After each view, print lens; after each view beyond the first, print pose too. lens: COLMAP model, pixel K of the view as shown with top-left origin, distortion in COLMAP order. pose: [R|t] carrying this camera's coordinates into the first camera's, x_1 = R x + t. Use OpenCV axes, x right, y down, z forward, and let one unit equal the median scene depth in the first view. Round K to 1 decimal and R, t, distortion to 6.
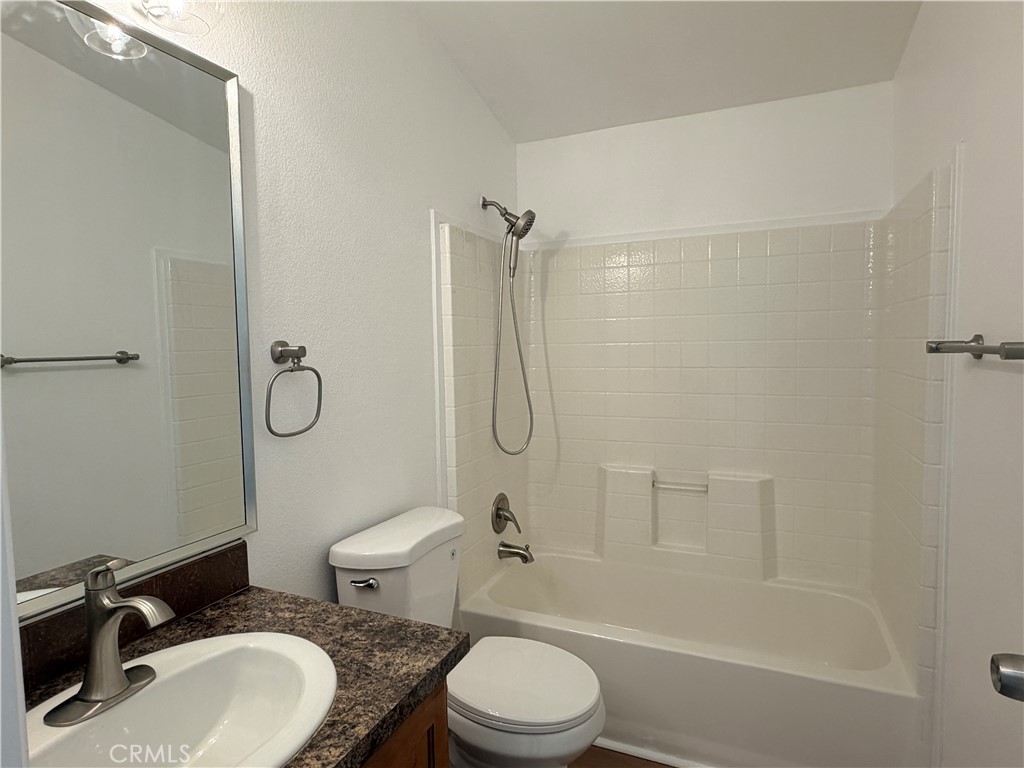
lens RADIAL K [[573.0, 0, 512.0], [0, 573.0, 384.0], [0, 0, 1]] dist [0.001495, 0.001237]
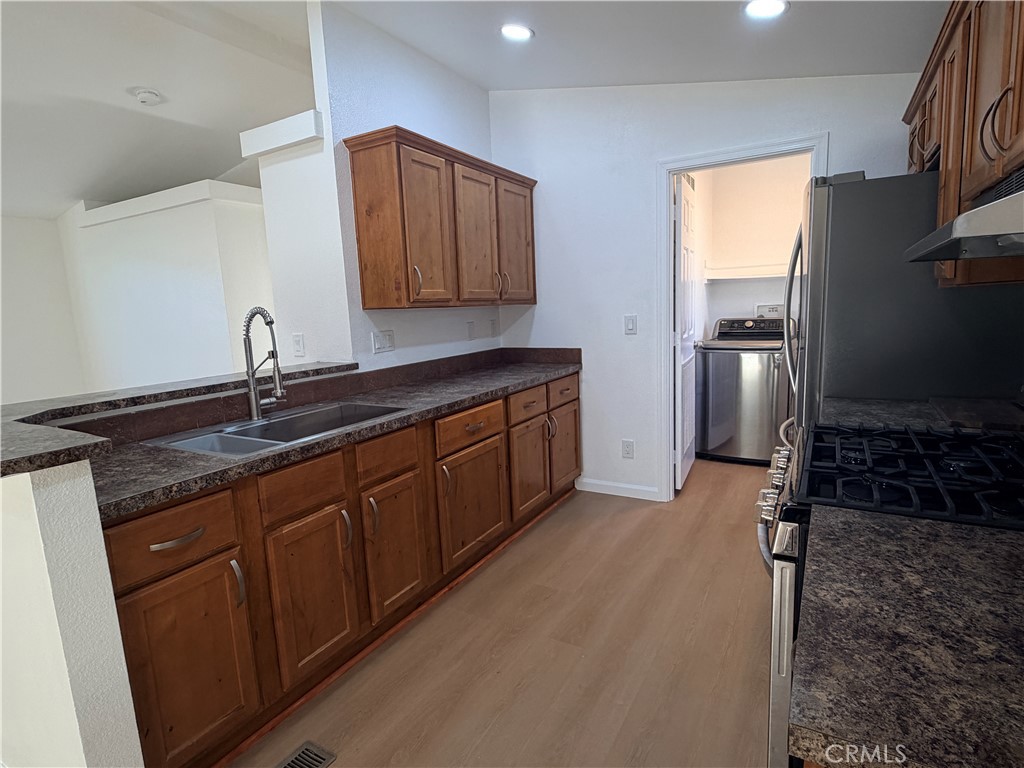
lens RADIAL K [[542.6, 0, 512.0], [0, 542.6, 384.0], [0, 0, 1]] dist [0.001710, -0.001267]
pose [[0.119274, -0.138886, 0.983099, -1.104995], [0.111529, 0.985775, 0.125733, 0.020539], [-0.986577, 0.094647, 0.133067, 1.402992]]
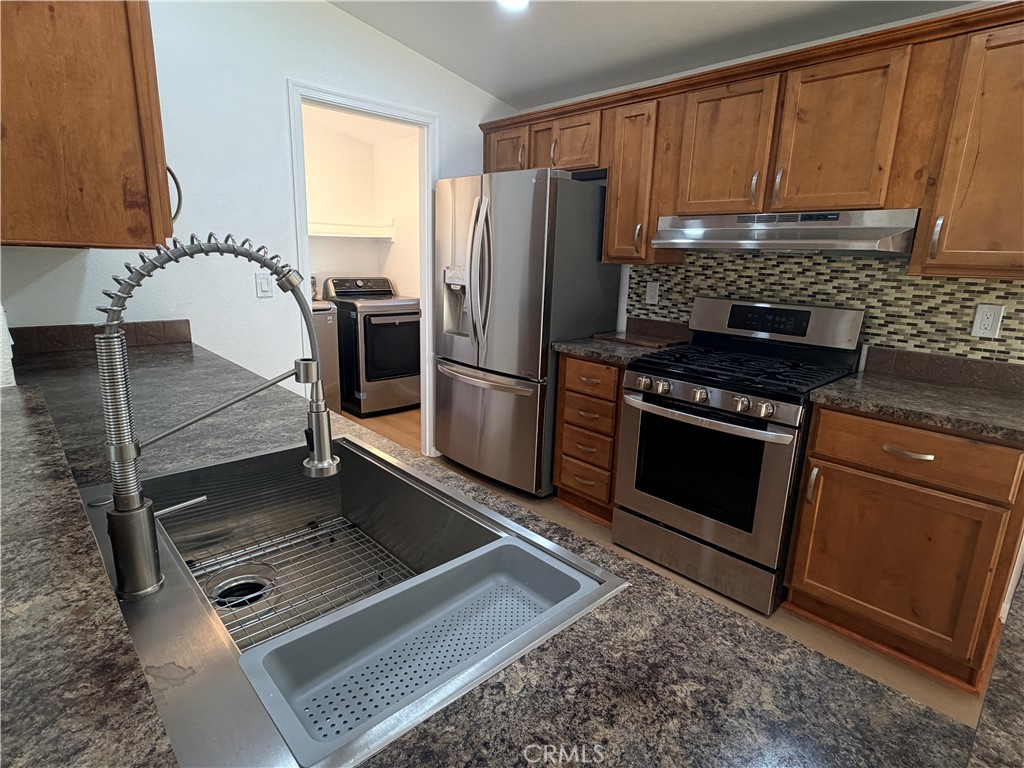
lens RADIAL K [[542.6, 0, 512.0], [0, 542.6, 384.0], [0, 0, 1]] dist [0.001710, -0.001267]
pose [[-0.917034, -0.107443, 0.384062, 0.070929], [0.008359, 0.957635, 0.287862, -0.109925], [-0.398721, 0.267190, -0.877286, 2.881904]]
